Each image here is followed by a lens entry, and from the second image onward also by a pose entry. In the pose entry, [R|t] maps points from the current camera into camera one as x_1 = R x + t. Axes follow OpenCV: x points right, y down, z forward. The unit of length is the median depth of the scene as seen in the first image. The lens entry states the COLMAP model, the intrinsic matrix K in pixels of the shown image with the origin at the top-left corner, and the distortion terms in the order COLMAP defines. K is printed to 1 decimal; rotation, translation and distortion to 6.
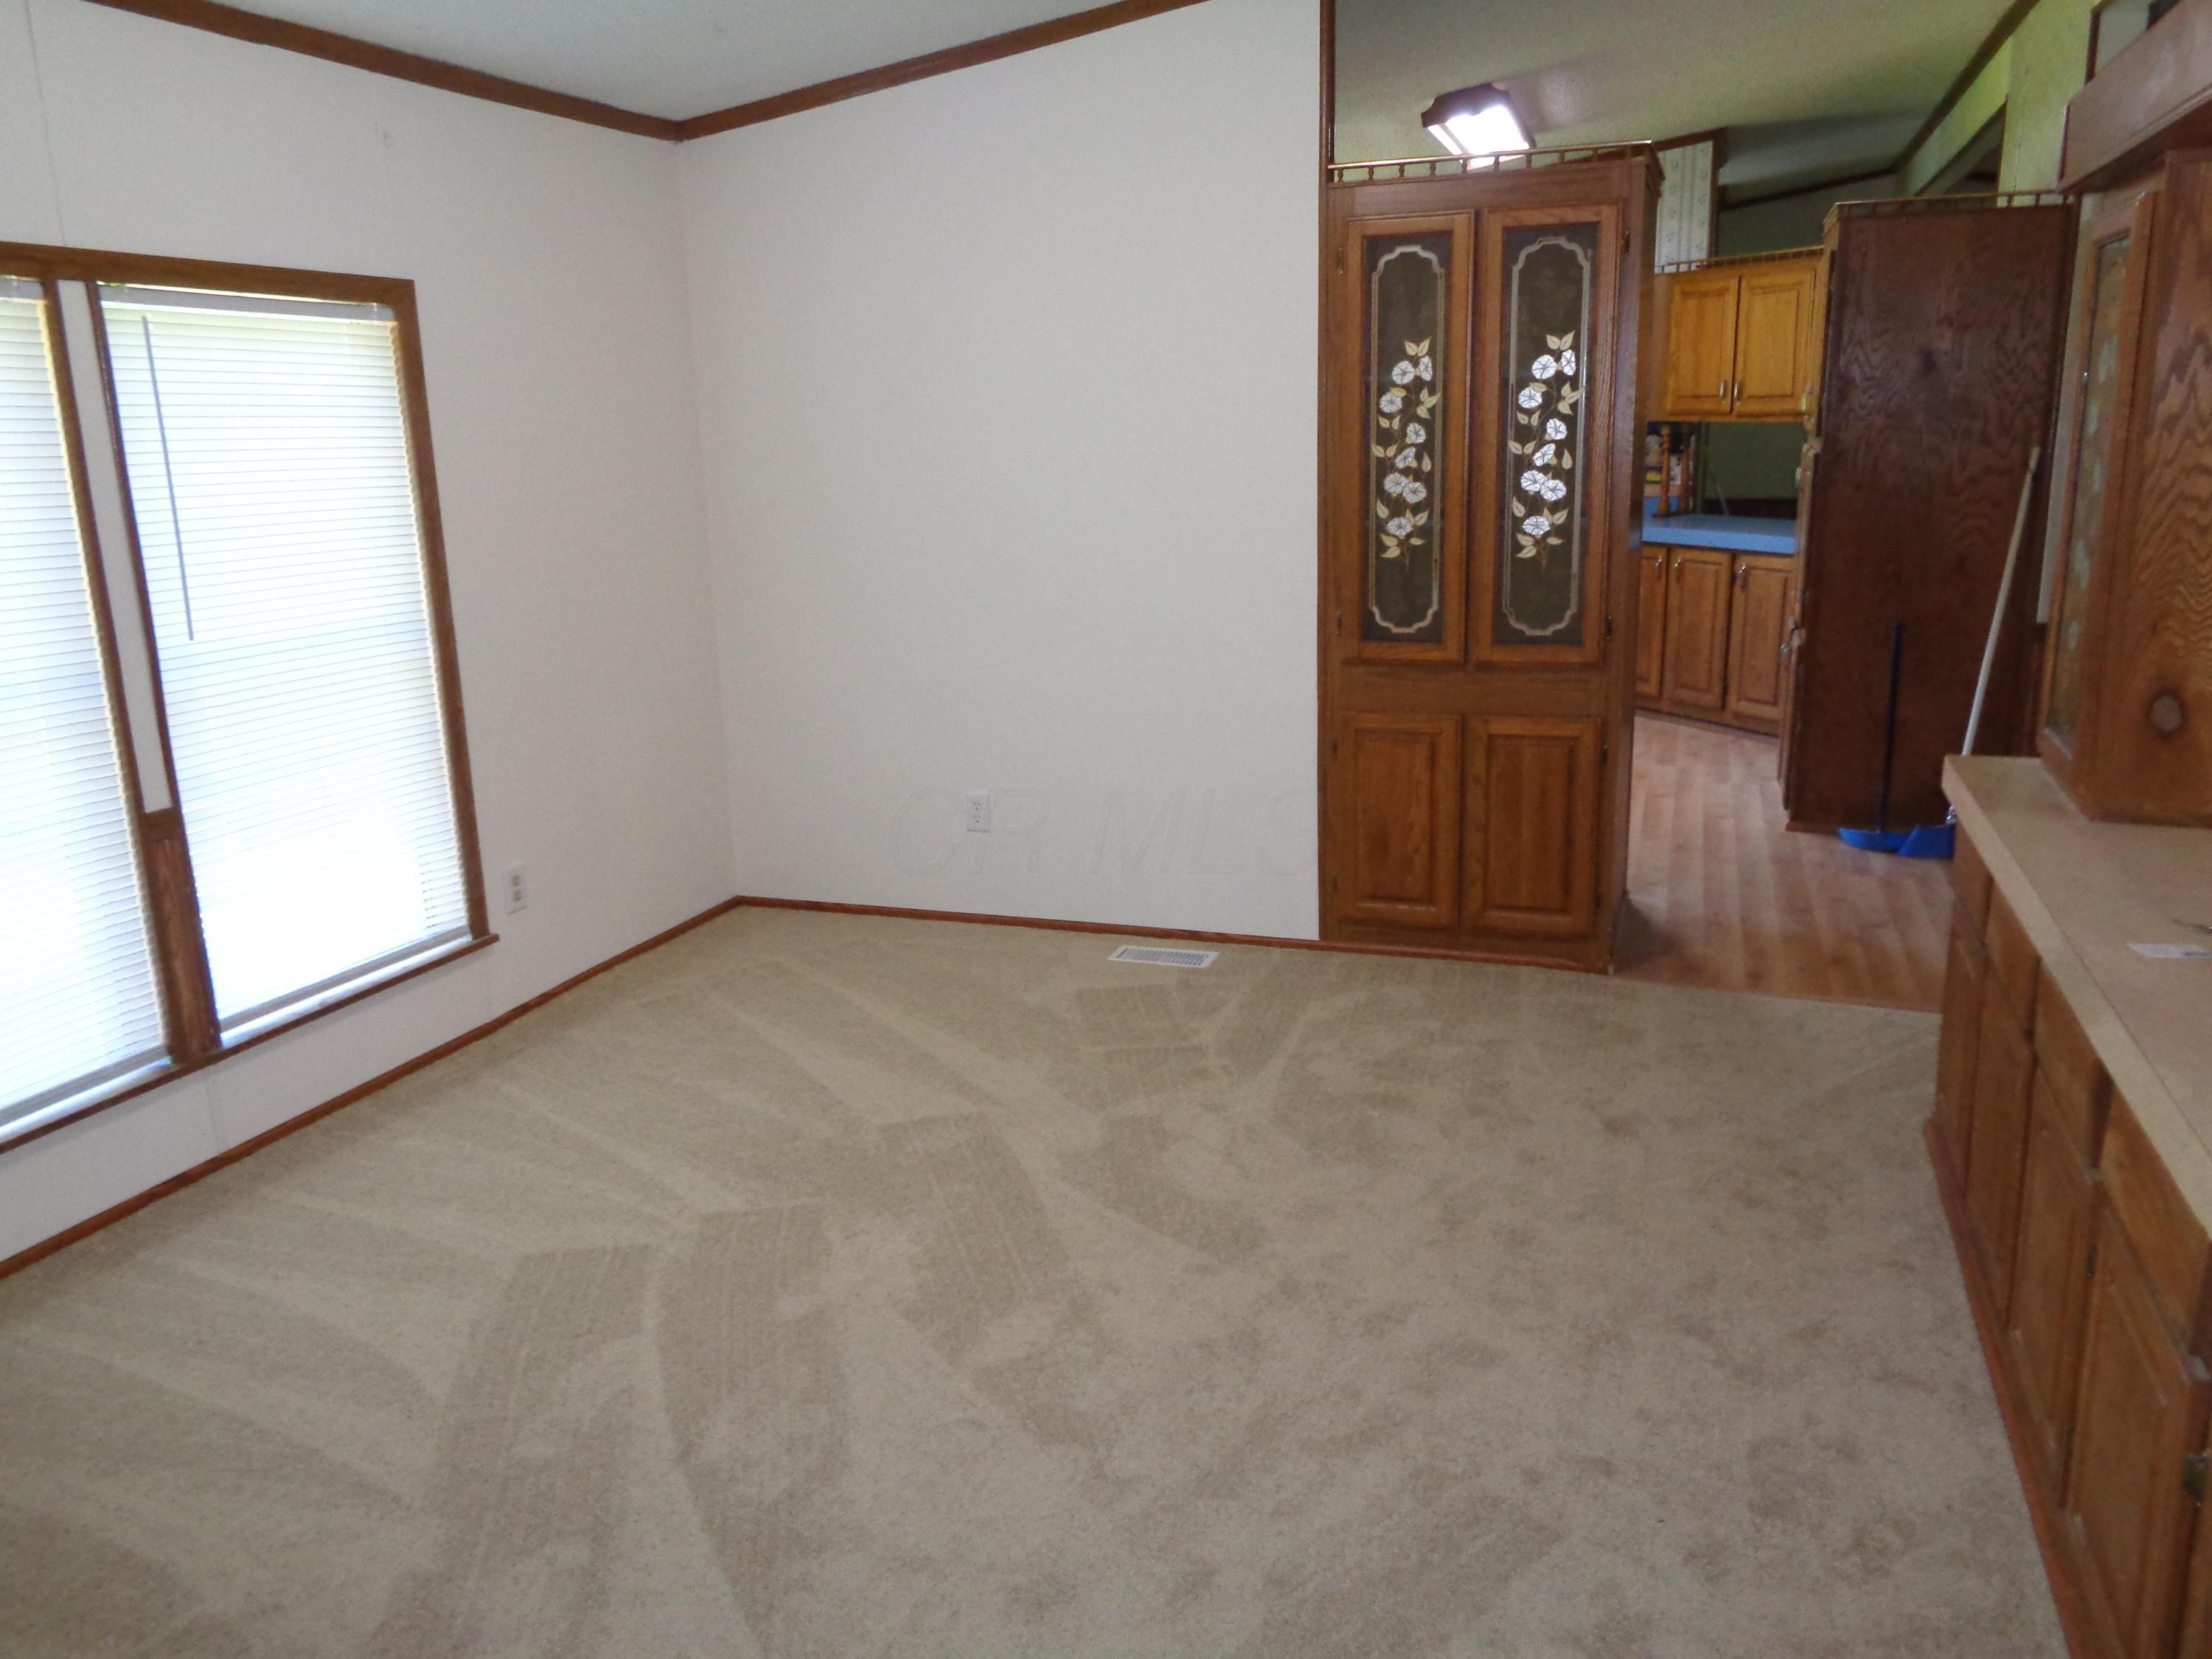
lens RADIAL K [[1661.8, 0, 1110.9], [0, 1661.8, 820.1], [0, 0, 1]] dist [0.004059, 0.005308]
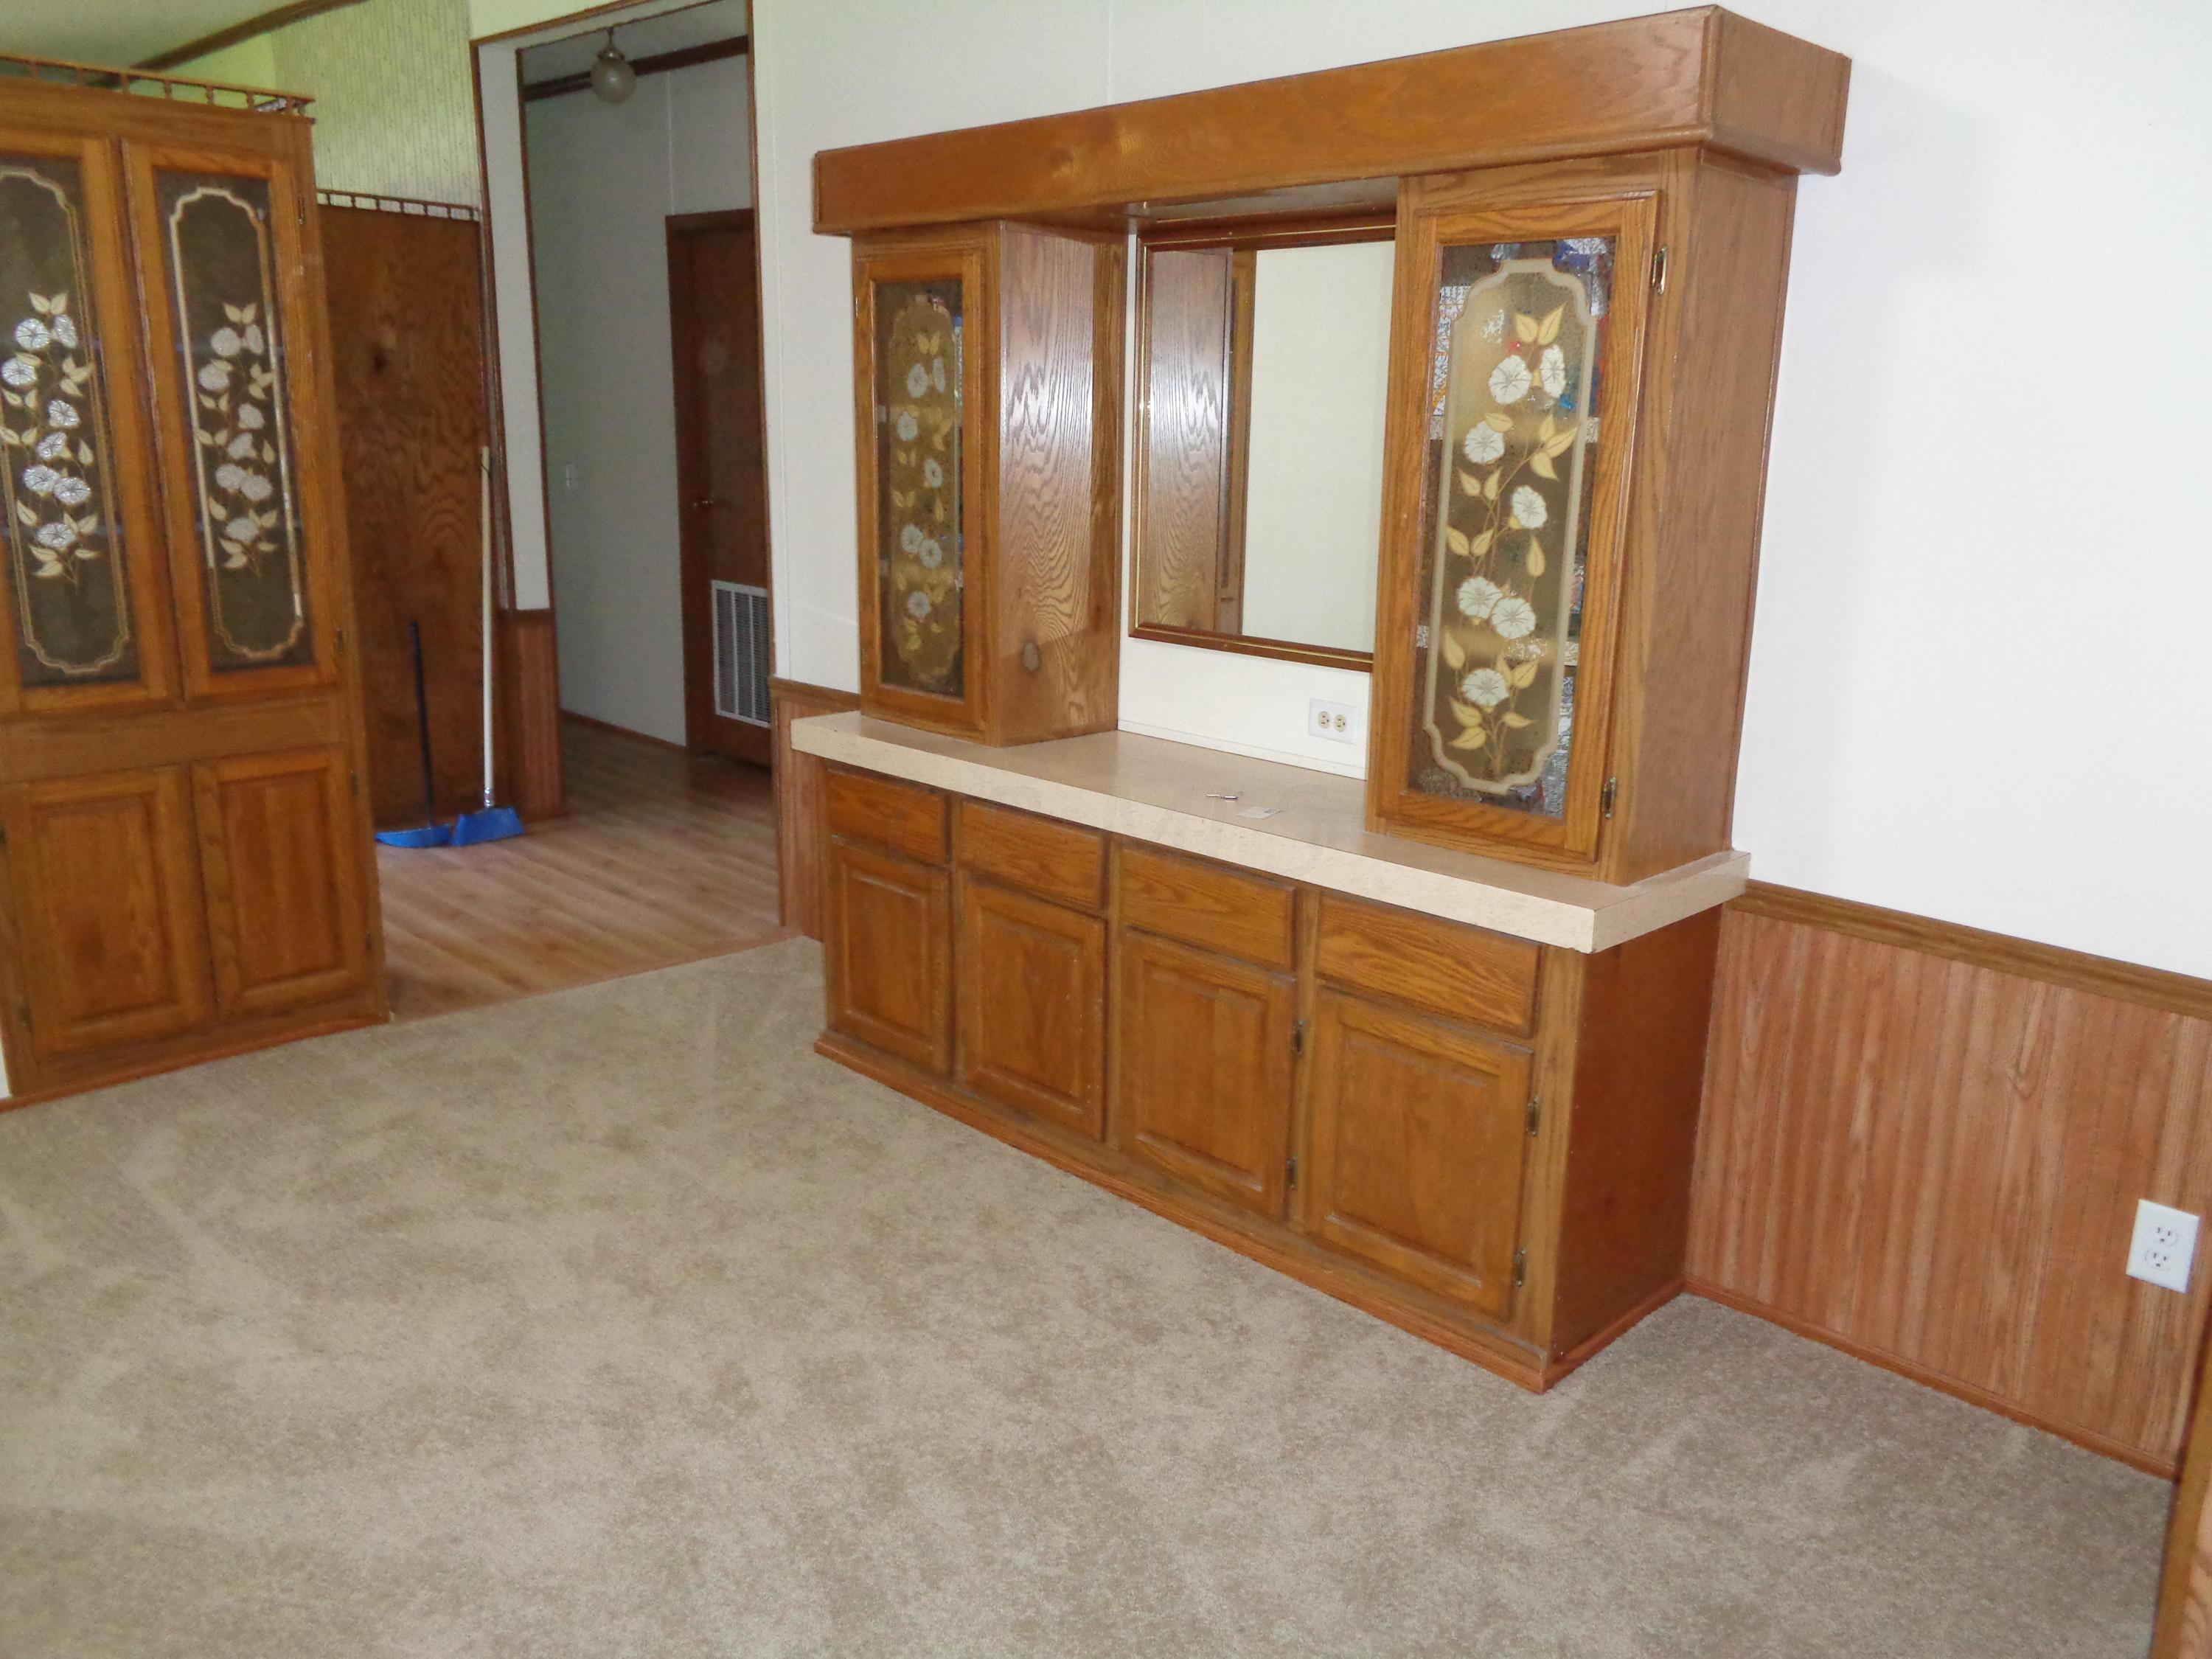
lens RADIAL K [[1661.8, 0, 1110.9], [0, 1661.8, 820.1], [0, 0, 1]] dist [0.004059, 0.005308]
pose [[0.433006, -0.180848, 0.883063, -0.325397], [0.180074, 0.977274, 0.111844, -0.047182], [-0.883221, 0.110588, 0.455731, 0.236283]]
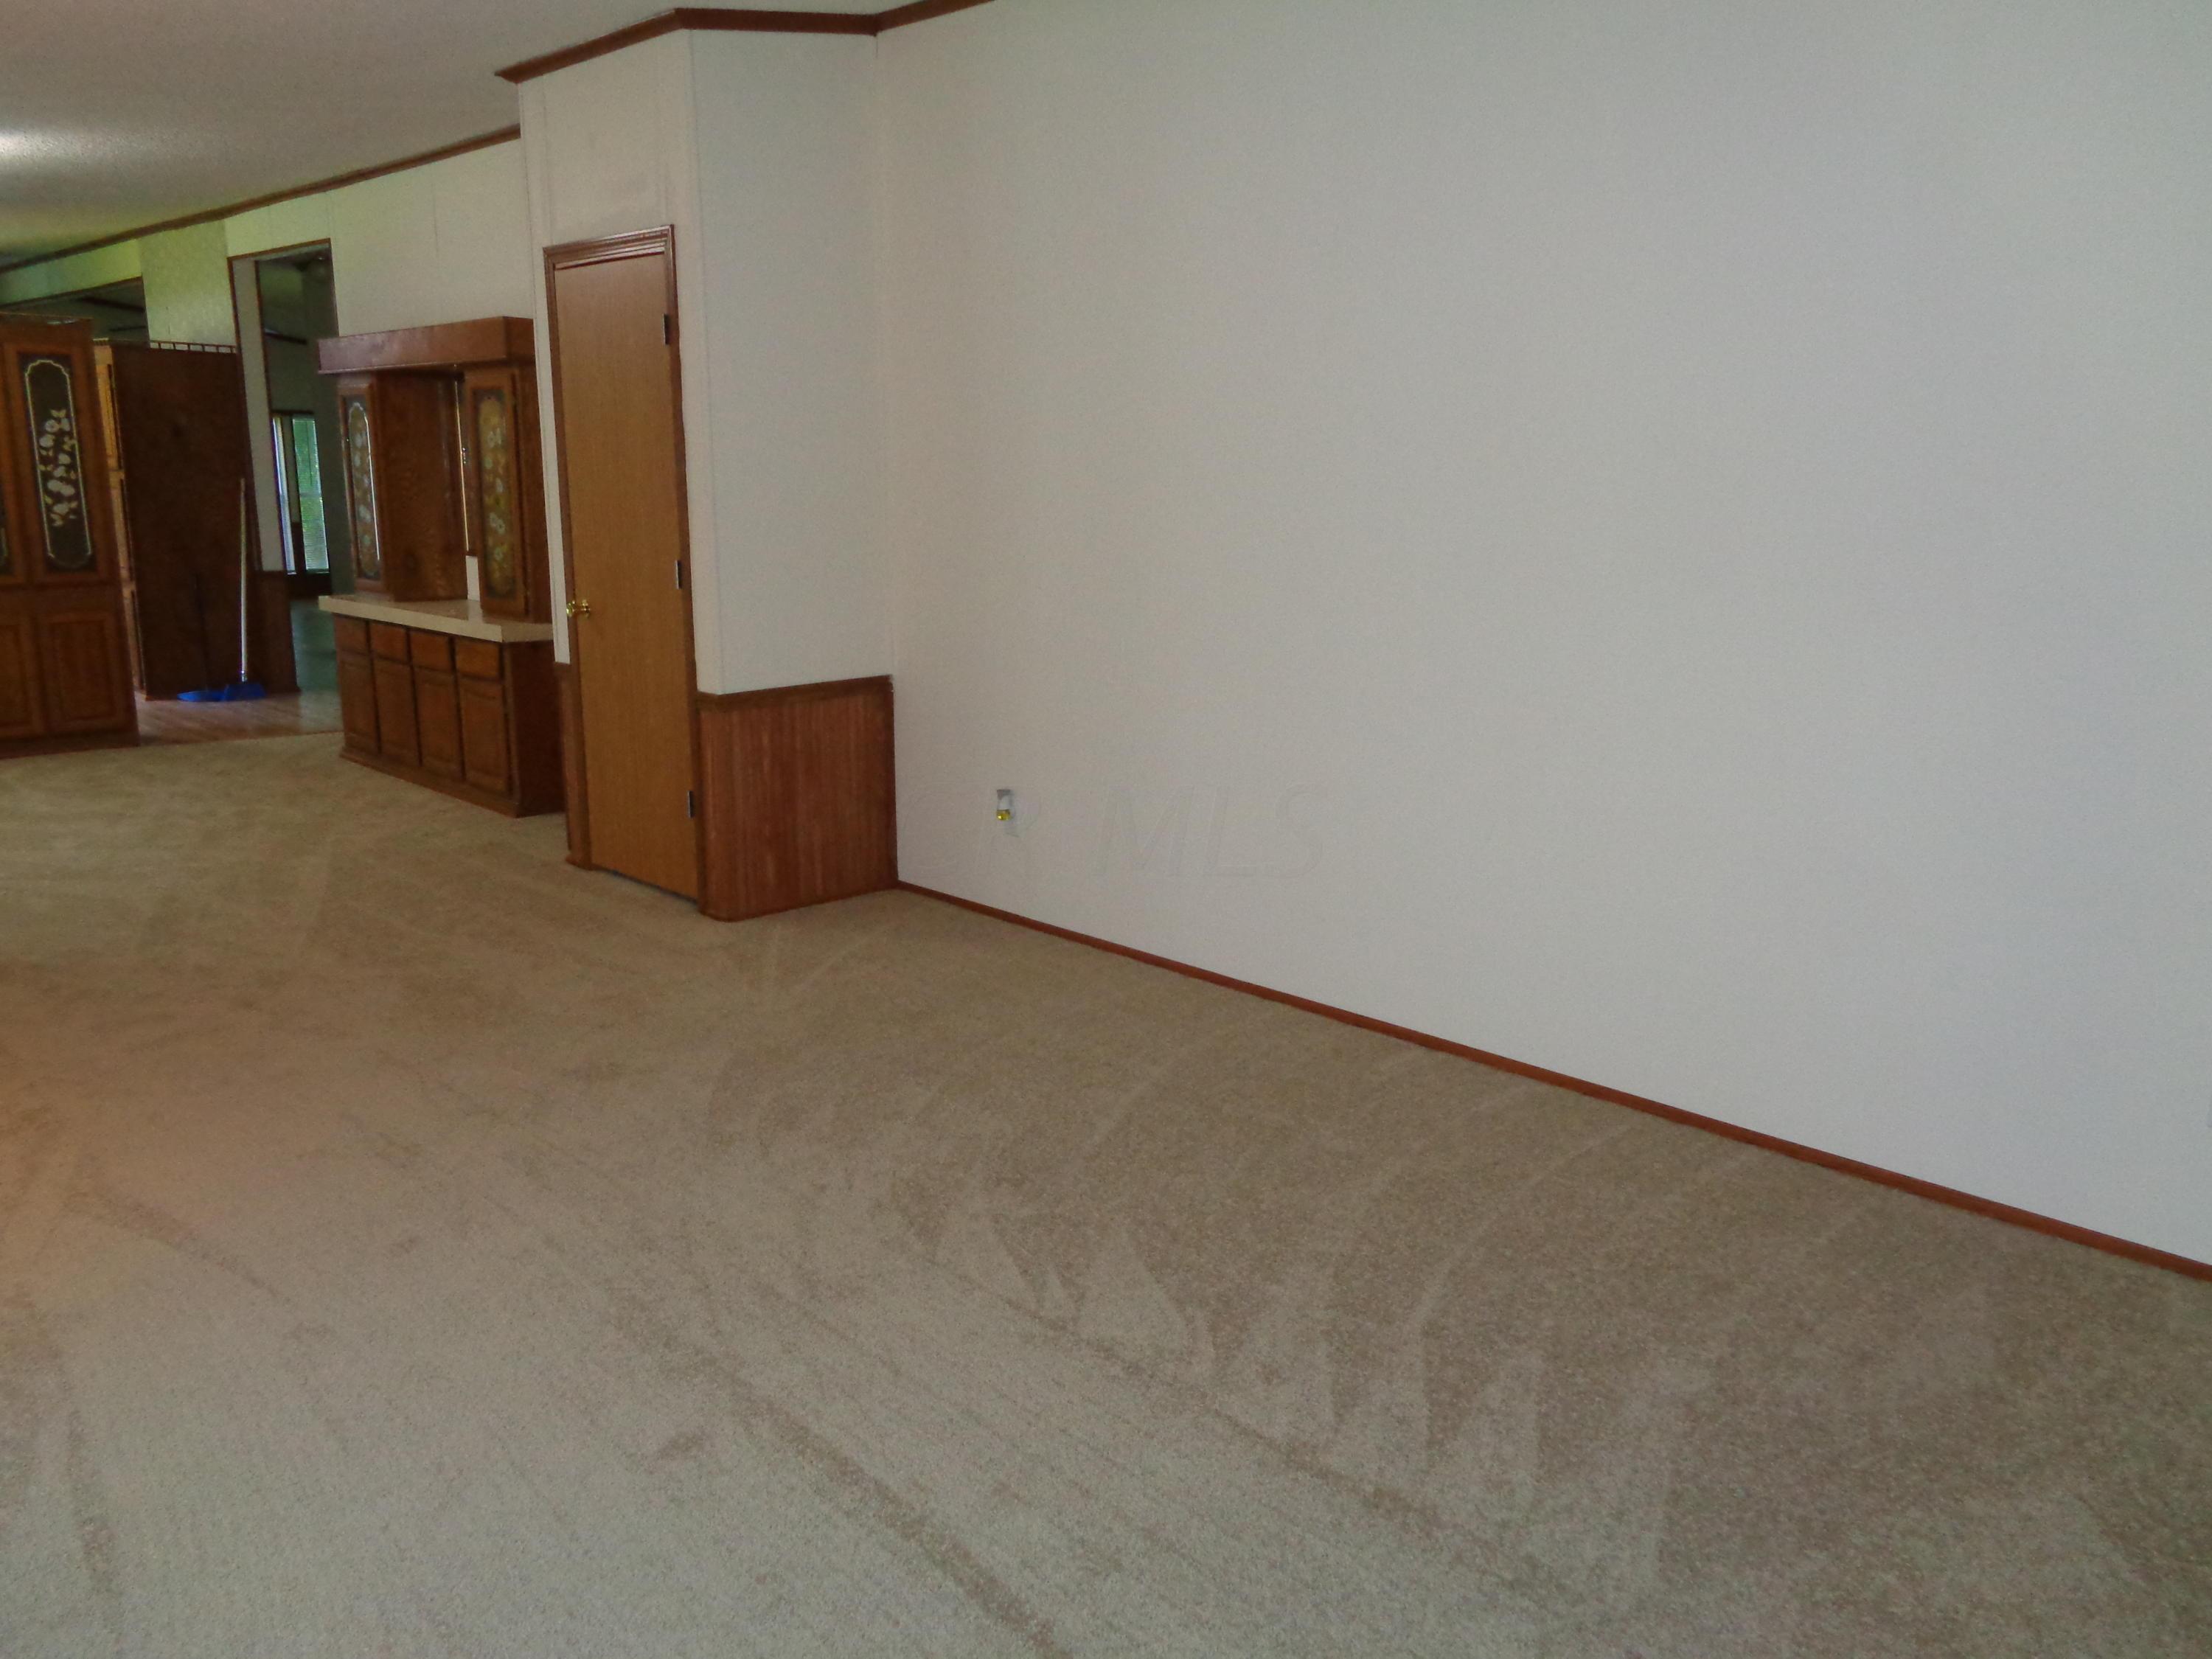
lens RADIAL K [[1661.8, 0, 1110.9], [0, 1661.8, 820.1], [0, 0, 1]] dist [0.004059, 0.005308]
pose [[0.441765, -0.156595, 0.883358, -0.940413], [0.188438, 0.978879, 0.079291, 0.243084], [-0.877117, 0.131431, 0.461943, -0.873908]]
